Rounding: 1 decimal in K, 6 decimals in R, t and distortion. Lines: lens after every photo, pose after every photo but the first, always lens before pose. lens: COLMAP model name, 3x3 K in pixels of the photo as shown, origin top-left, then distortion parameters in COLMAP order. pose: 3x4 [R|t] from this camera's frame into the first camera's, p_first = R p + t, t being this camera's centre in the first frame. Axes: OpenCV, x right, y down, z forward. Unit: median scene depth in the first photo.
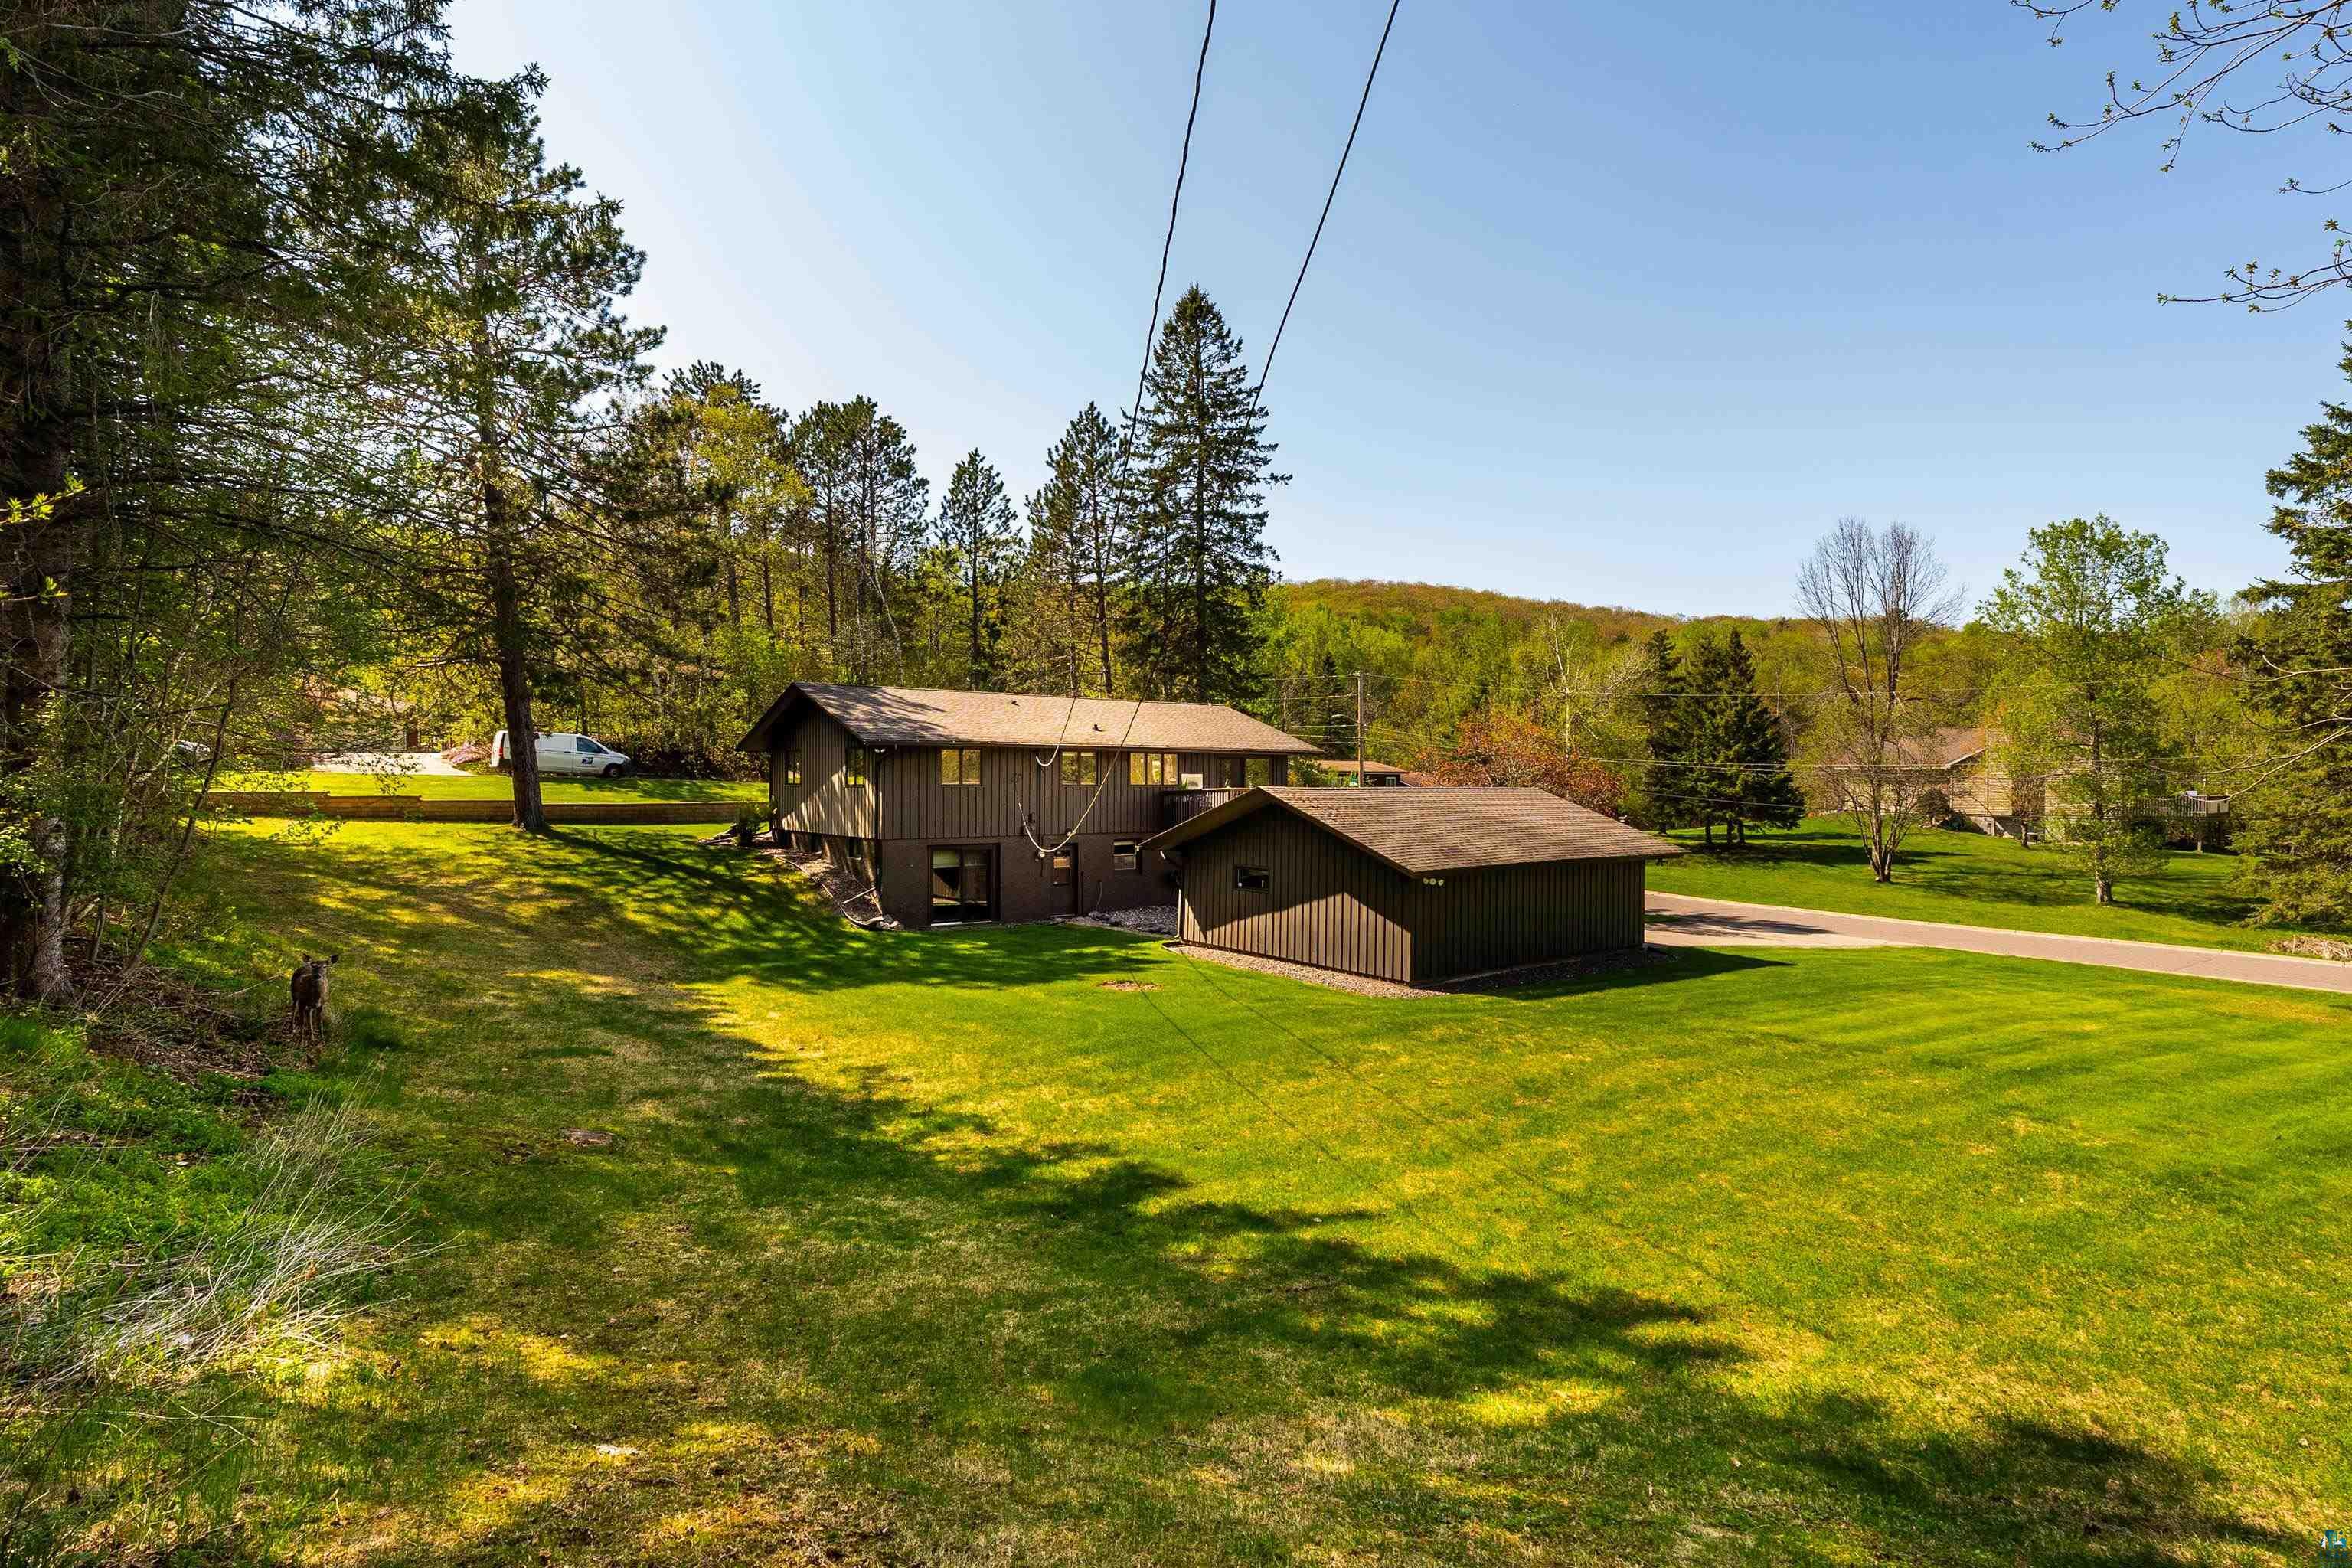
lens RADIAL K [[1124.6, 0, 1176.0], [0, 1124.6, 784.0], [0, 0, 1]] dist [-0.002888, 0.000161]
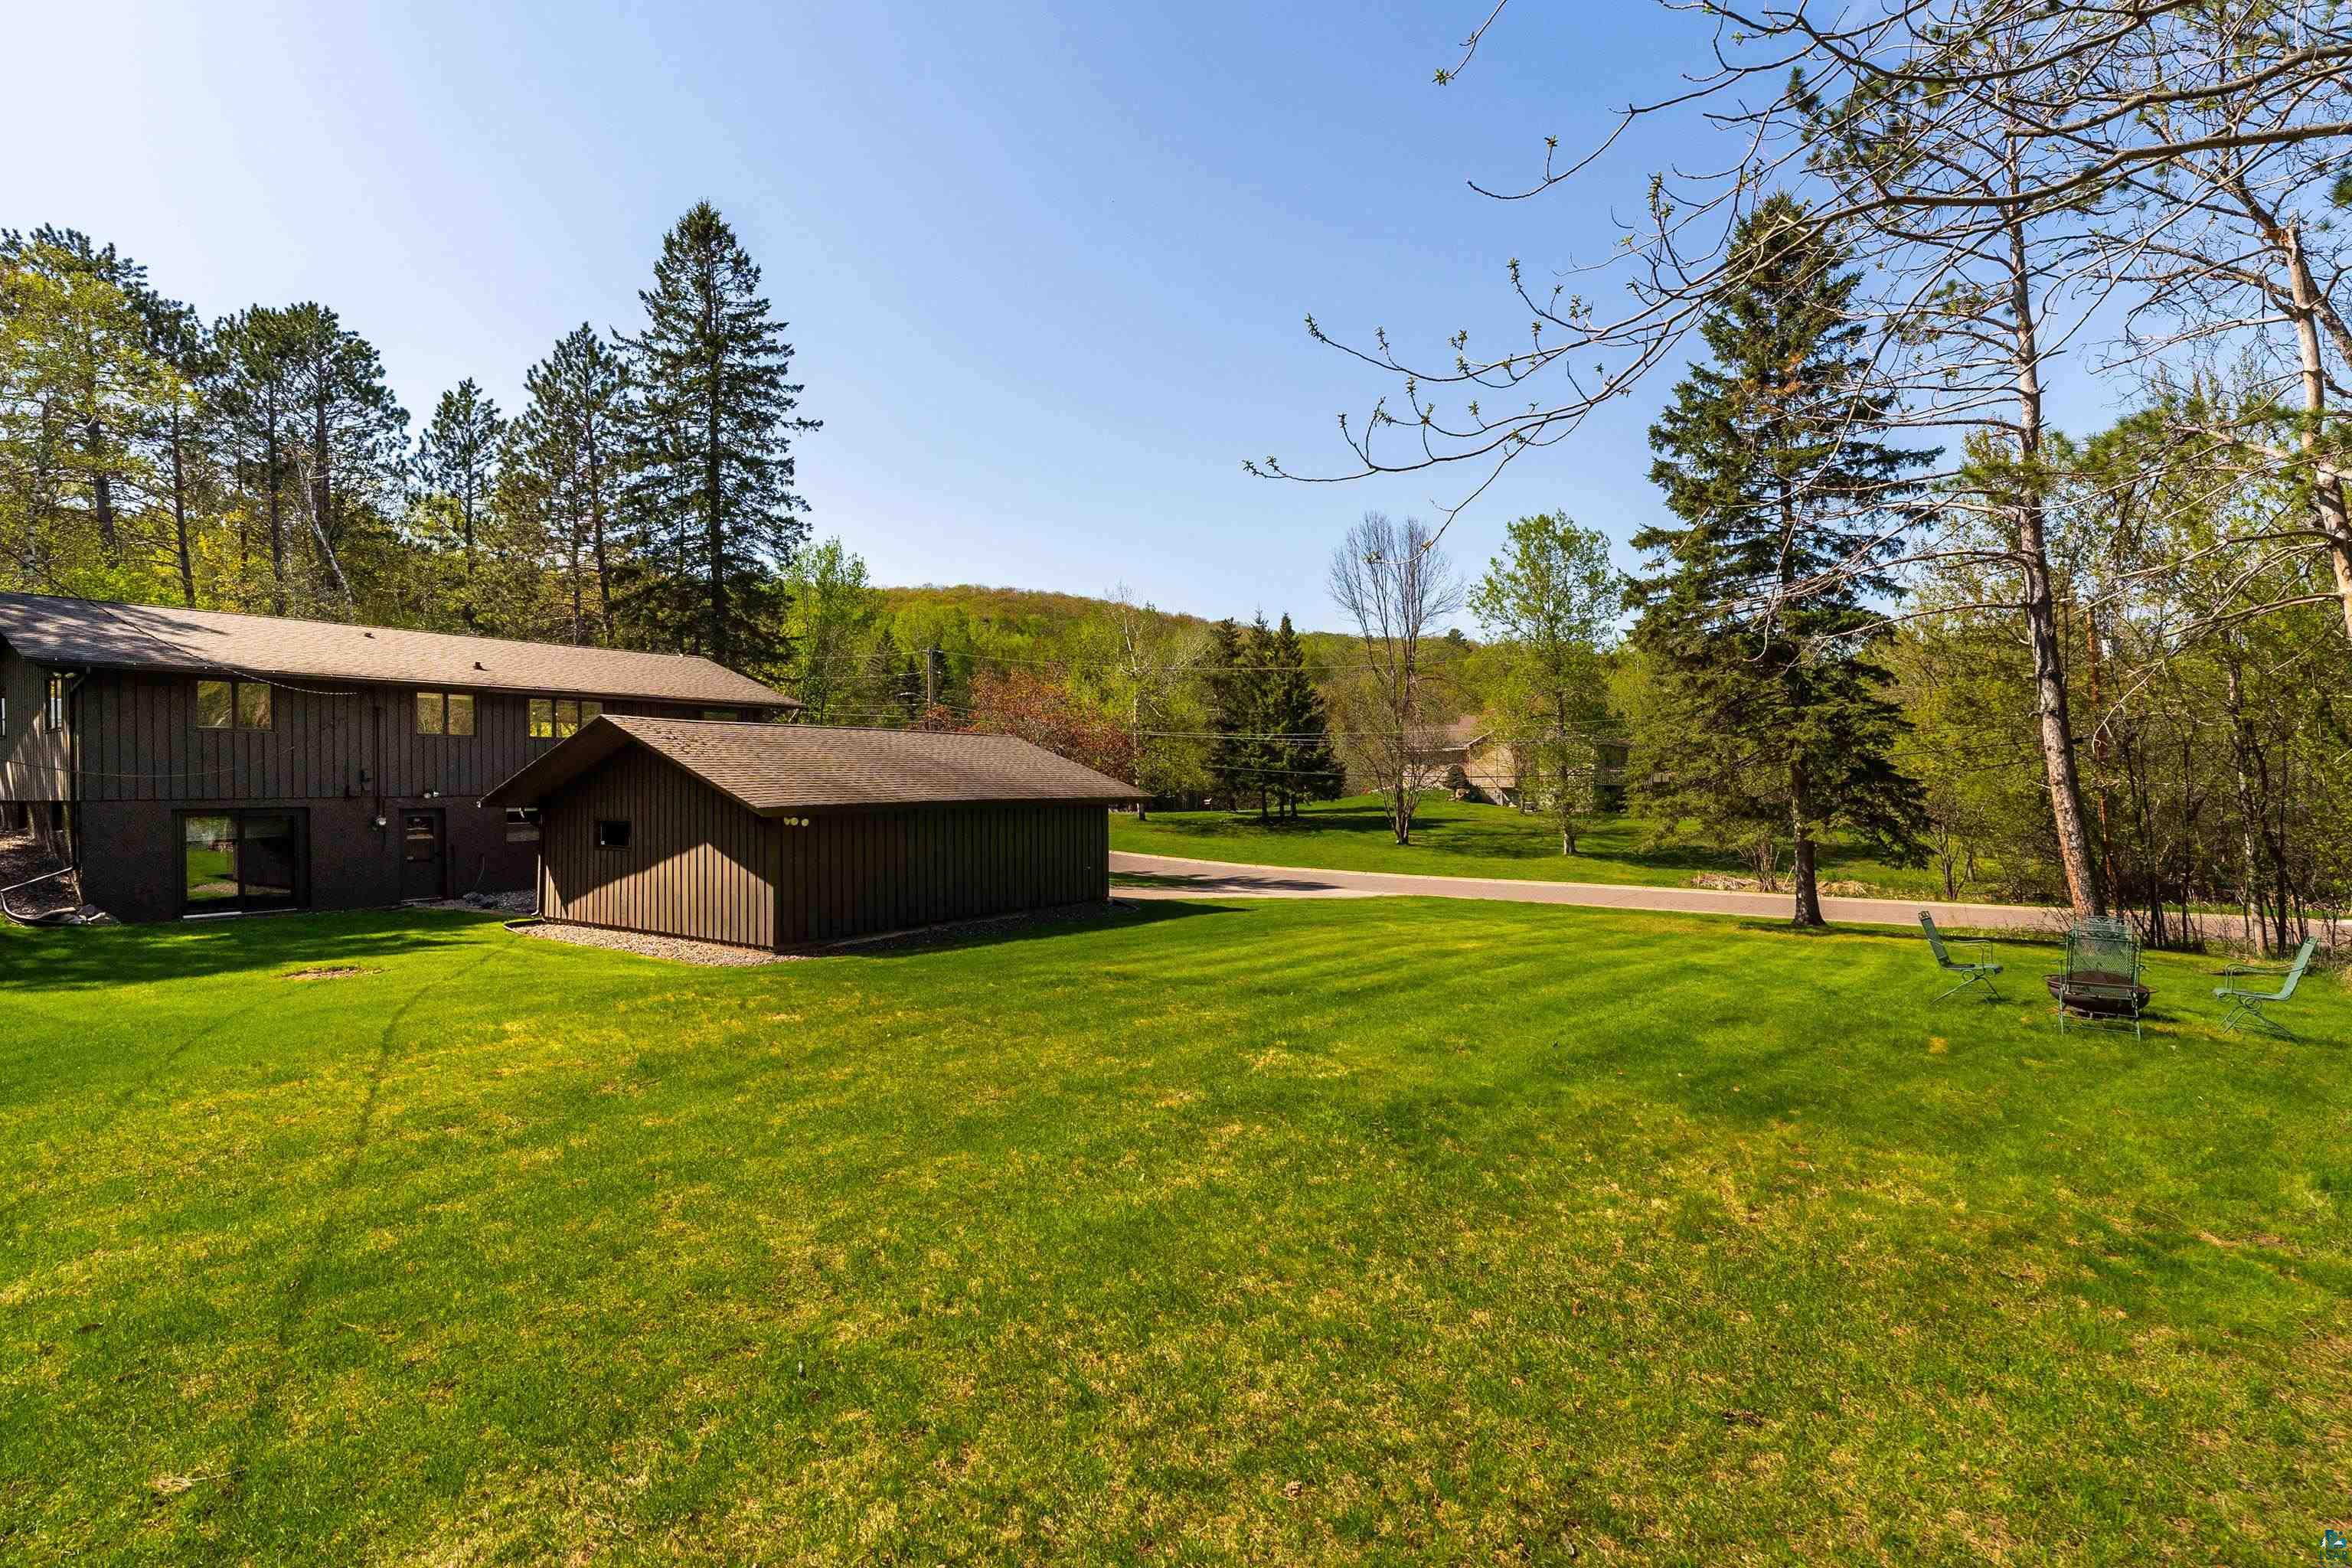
lens RADIAL K [[1061.8, 0, 1176.0], [0, 1061.8, 784.0], [0, 0, 1]] dist [0.000243, 0.000145]
pose [[0.955038, -0.013300, 0.296185, 0.128342], [0.015262, 0.999874, -0.004314, 0.032899], [-0.296090, 0.008640, 0.955121, 0.090996]]
